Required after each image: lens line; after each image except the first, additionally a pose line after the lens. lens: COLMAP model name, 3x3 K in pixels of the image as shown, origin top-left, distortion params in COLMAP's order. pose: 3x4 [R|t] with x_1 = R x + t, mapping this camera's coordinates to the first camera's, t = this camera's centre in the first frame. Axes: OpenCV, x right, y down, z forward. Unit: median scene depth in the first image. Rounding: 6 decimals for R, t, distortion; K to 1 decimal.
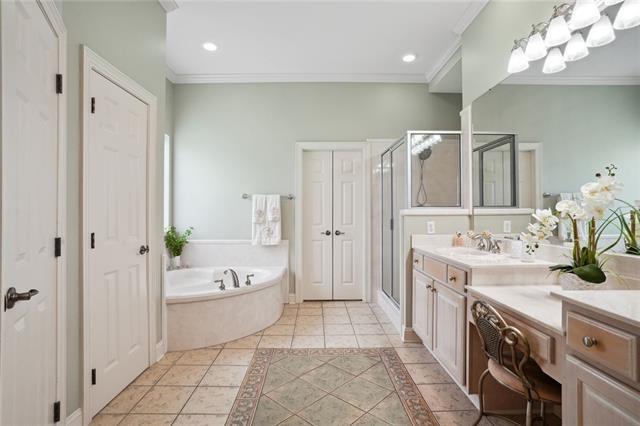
lens RADIAL K [[317.6, 0, 316.8], [0, 317.6, 208.0], [0, 0, 1]] dist [-0.059472, 0.021097]
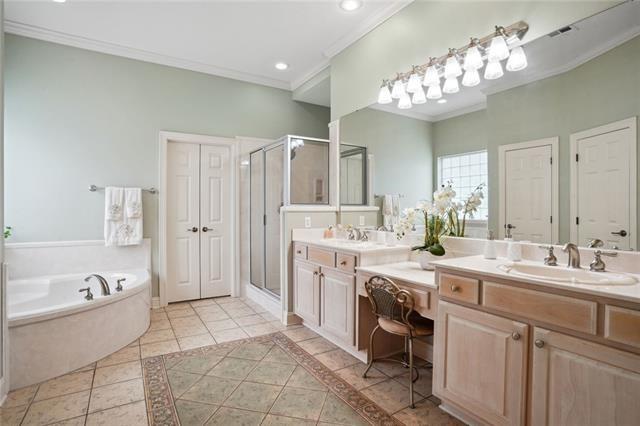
lens RADIAL K [[317.6, 0, 328.8], [0, 317.6, 205.8], [0, 0, 1]] dist [-0.059472, 0.021097]
pose [[0.856734, 0.010546, 0.515651, -0.170386], [-0.013475, 0.999907, 0.001938, -0.001064], [-0.515583, -0.008609, 0.856796, -0.029200]]
